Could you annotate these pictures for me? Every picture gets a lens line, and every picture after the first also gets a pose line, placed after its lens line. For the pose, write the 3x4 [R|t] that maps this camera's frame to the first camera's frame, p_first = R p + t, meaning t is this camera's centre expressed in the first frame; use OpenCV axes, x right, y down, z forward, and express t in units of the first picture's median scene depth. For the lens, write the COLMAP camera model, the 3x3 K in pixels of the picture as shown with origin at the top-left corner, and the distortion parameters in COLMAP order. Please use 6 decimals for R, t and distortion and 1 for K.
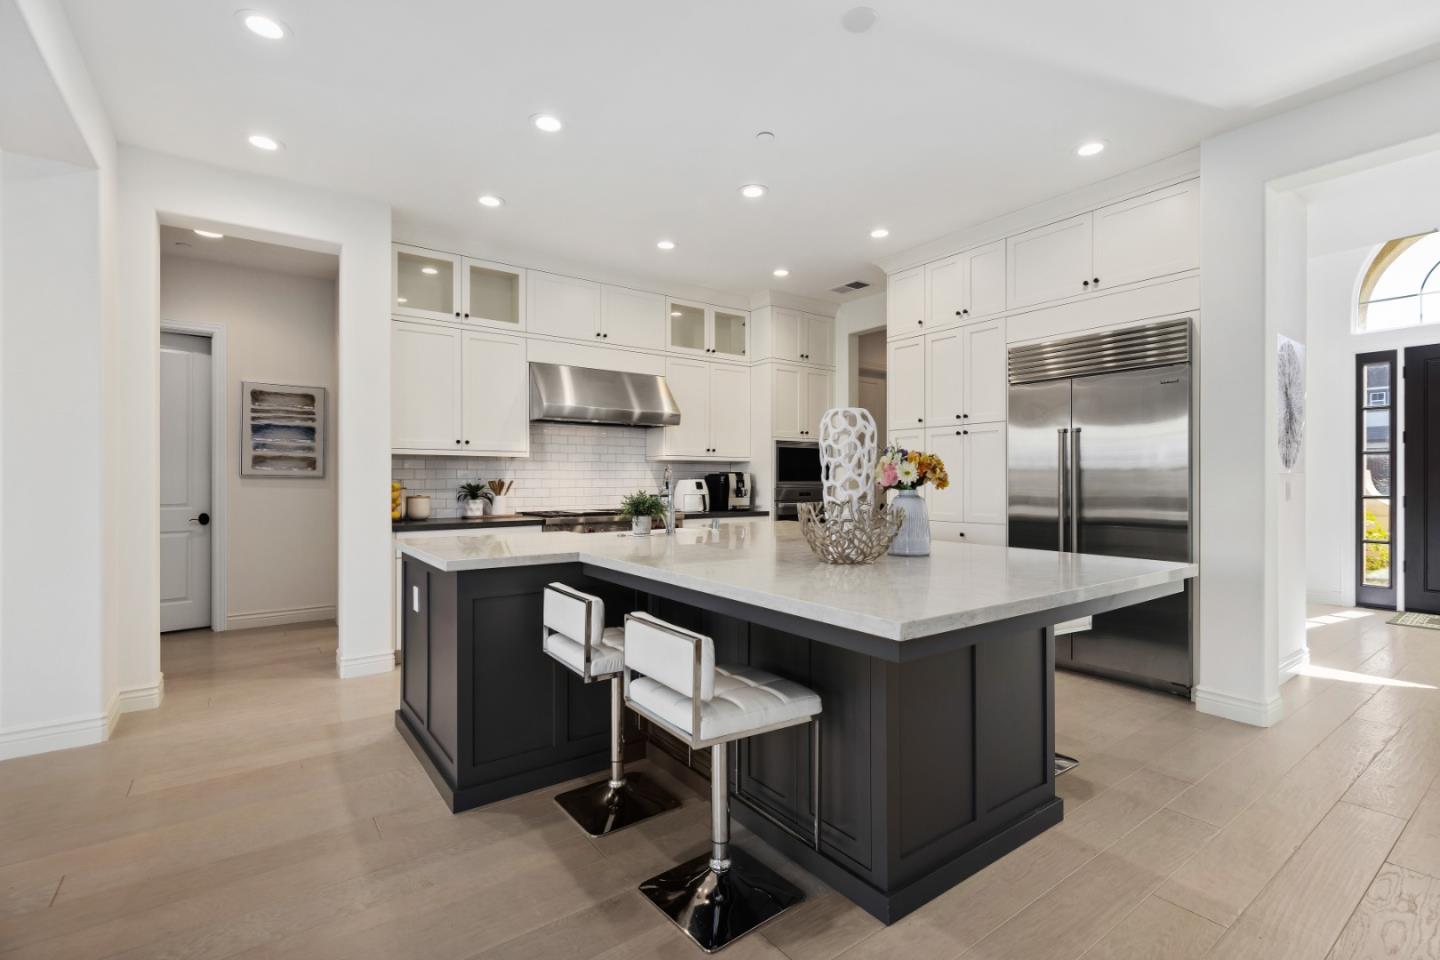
lens RADIAL K [[667.0, 0, 724.5], [0, 667.0, 479.6], [0, 0, 1]] dist [-0.001641, 0.000247]
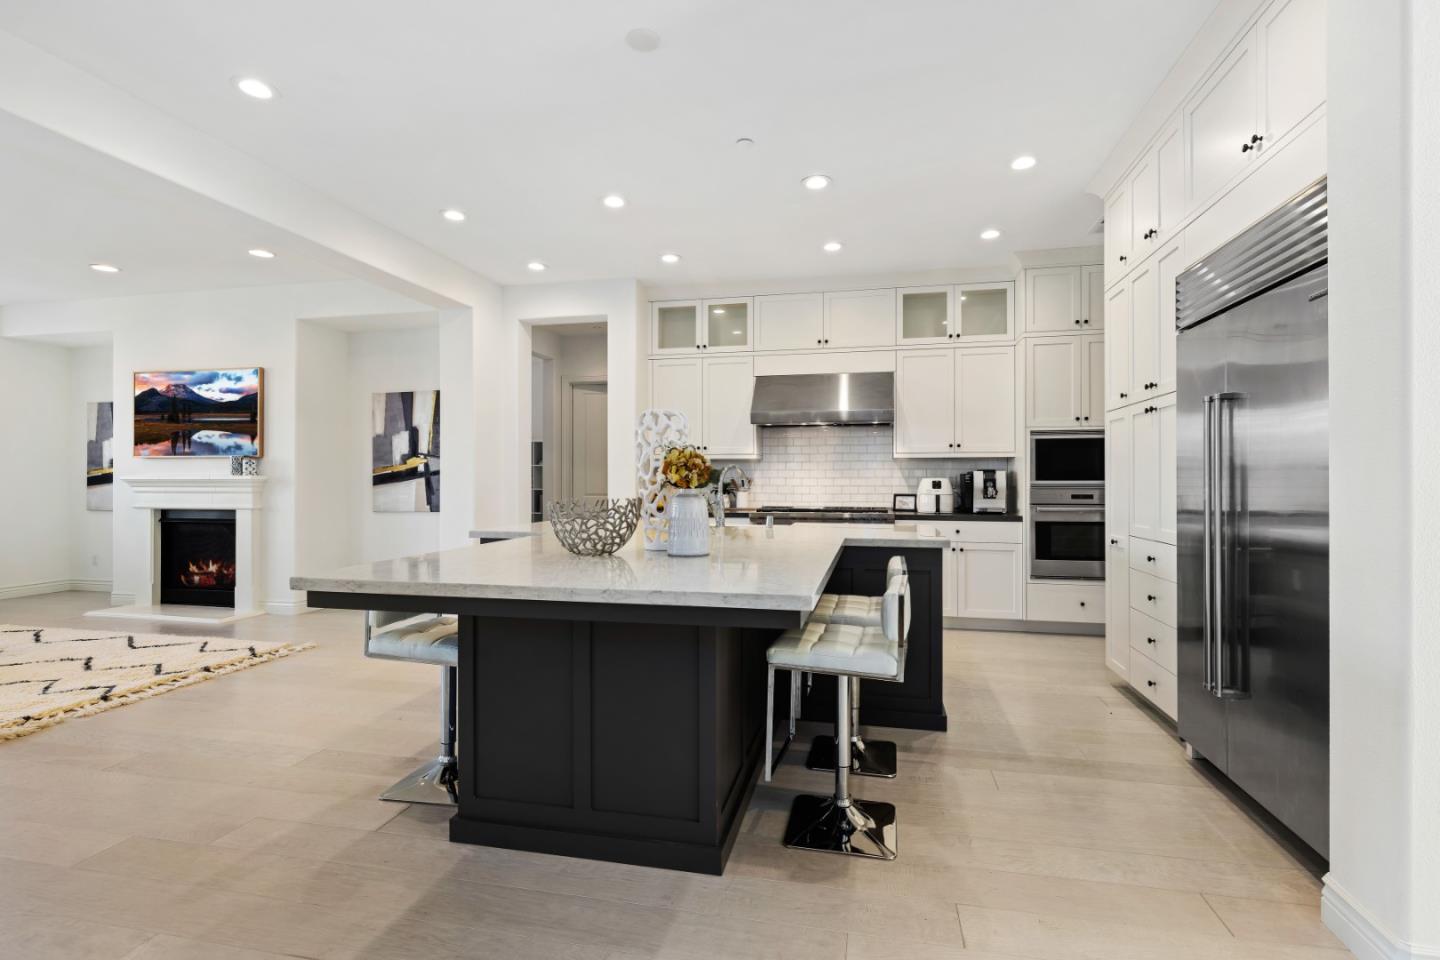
lens RADIAL K [[667.0, 0, 714.6], [0, 667.0, 469.0], [0, 0, 1]] dist [-0.001641, 0.000247]
pose [[0.646172, -0.009796, -0.763129, 0.466564], [0.000666, 0.999924, -0.012271, -0.001703], [0.763192, 0.007421, 0.646130, 0.175786]]
